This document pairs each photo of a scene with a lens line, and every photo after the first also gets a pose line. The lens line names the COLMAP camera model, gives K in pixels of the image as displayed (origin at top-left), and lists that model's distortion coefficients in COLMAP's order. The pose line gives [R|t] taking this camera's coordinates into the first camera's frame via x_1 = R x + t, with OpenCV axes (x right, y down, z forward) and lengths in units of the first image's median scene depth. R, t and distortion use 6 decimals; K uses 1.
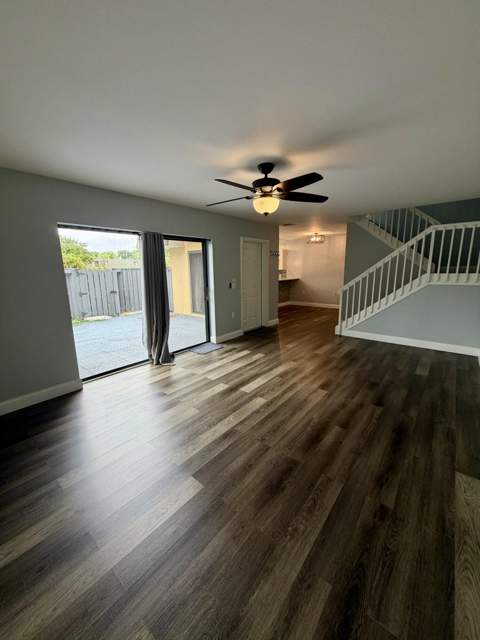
lens RADIAL K [[255.5, 0, 239.8], [0, 255.5, 319.2], [0, 0, 1]] dist [-0.000626, 0.000287]
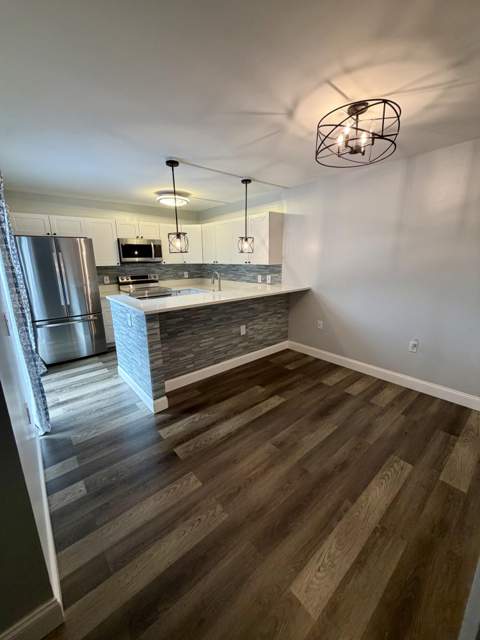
lens RADIAL K [[255.5, 0, 239.6], [0, 255.5, 318.0], [0, 0, 1]] dist [-0.000626, 0.000287]
pose [[0.984272, 0.041152, -0.171798, 0.643802], [-0.033747, 0.998380, 0.045804, -0.425033], [0.173404, -0.039286, 0.984067, 1.992390]]
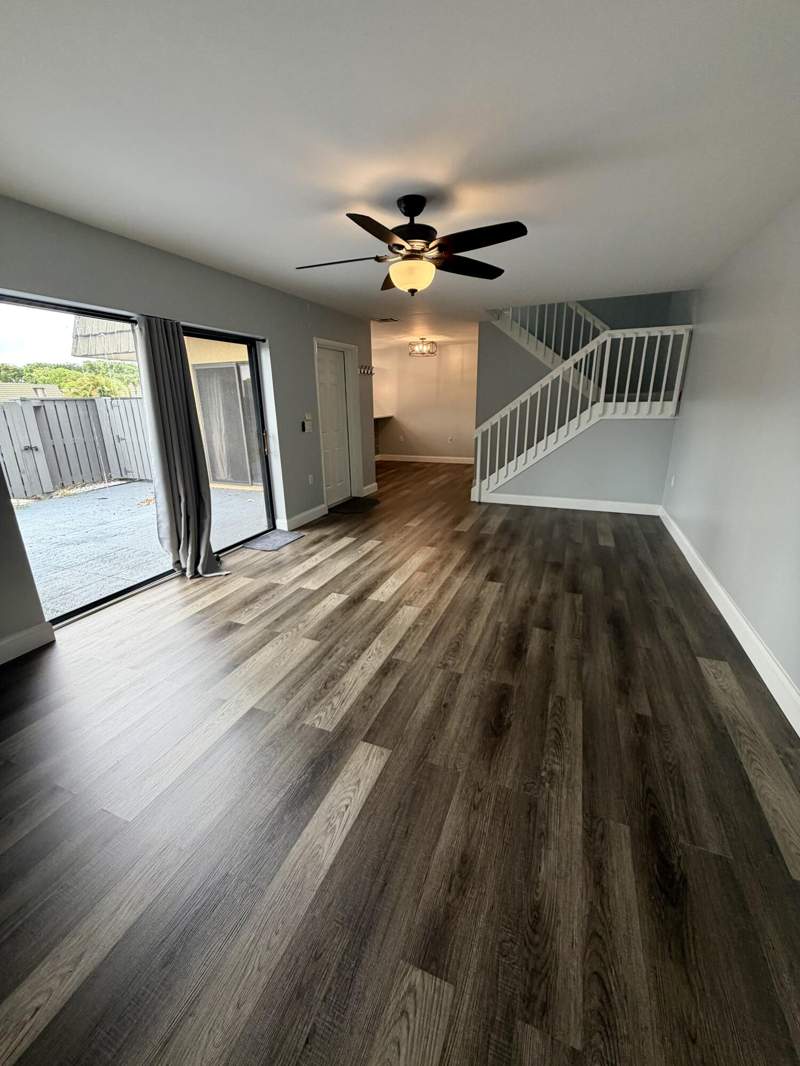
lens RADIAL K [[425.5, 0, 399.7], [0, 425.5, 531.8], [0, 0, 1]] dist [-0.000626, 0.000287]
pose [[0.953934, -0.089345, 0.286404, -0.215314], [0.060469, 0.992294, 0.108145, 0.016850], [-0.293859, -0.085845, 0.951986, 0.043529]]
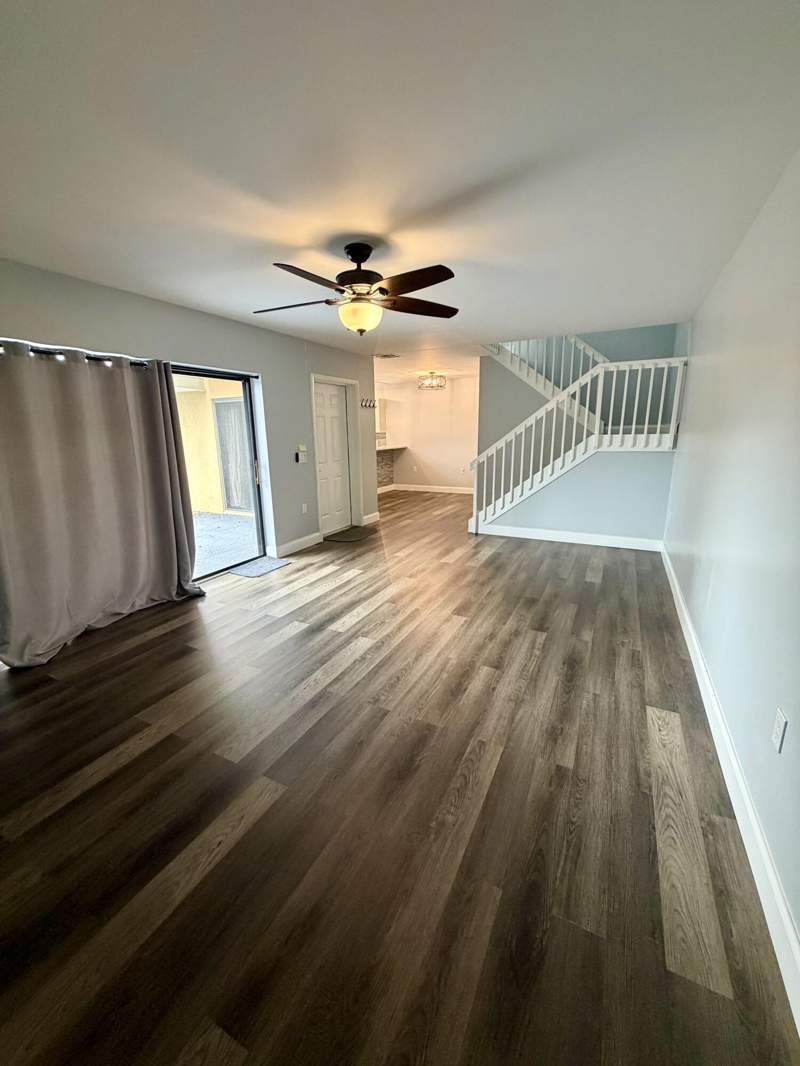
lens RADIAL K [[425.5, 0, 400.0], [0, 425.5, 531.7], [0, 0, 1]] dist [-0.000626, 0.000287]
pose [[0.976075, -0.050015, 0.211602, -0.037072], [0.043133, 0.998383, 0.037016, 0.020577], [-0.213111, -0.027003, 0.976655, -0.004435]]
